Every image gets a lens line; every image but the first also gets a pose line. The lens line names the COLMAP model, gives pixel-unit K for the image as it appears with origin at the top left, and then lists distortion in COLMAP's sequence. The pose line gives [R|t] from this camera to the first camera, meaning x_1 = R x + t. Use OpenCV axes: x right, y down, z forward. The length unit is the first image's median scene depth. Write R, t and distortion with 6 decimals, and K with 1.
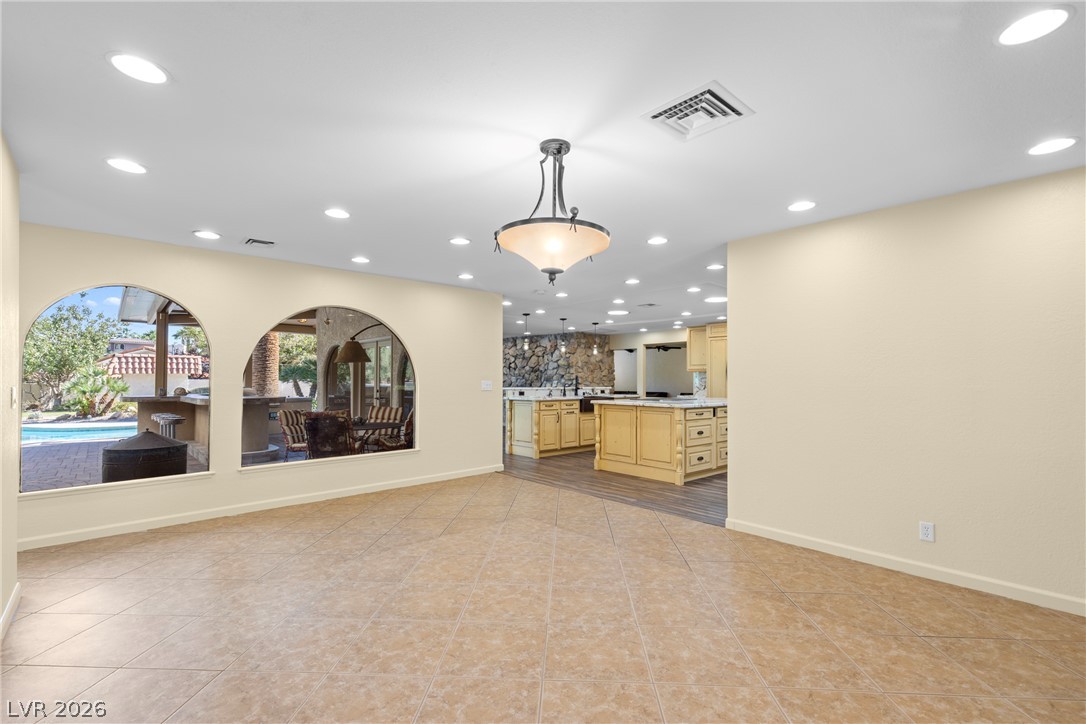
lens RADIAL K [[487.7, 0, 536.9], [0, 487.7, 368.2], [0, 0, 1]] dist [0.001915, 0.000190]
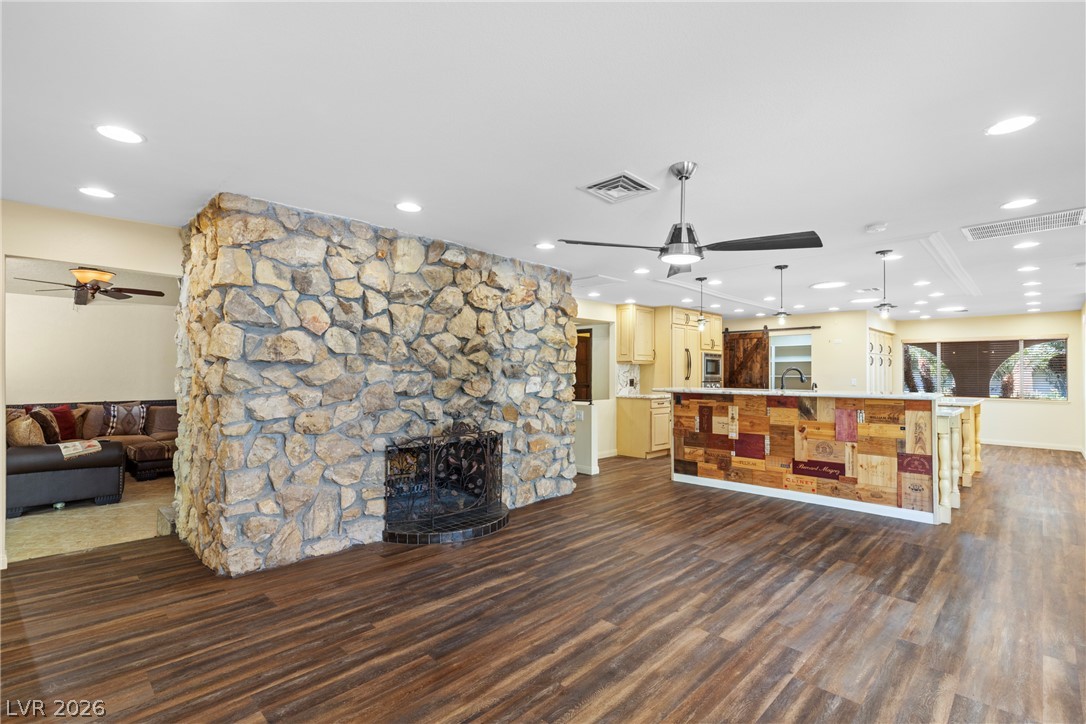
lens RADIAL K [[487.7, 0, 536.9], [0, 487.7, 368.2], [0, 0, 1]] dist [0.001915, 0.000190]
pose [[-0.037674, 0.017753, 0.999132, -0.358958], [-0.008819, 0.999797, -0.018098, 0.024973], [-0.999251, -0.009493, -0.037509, 0.981782]]
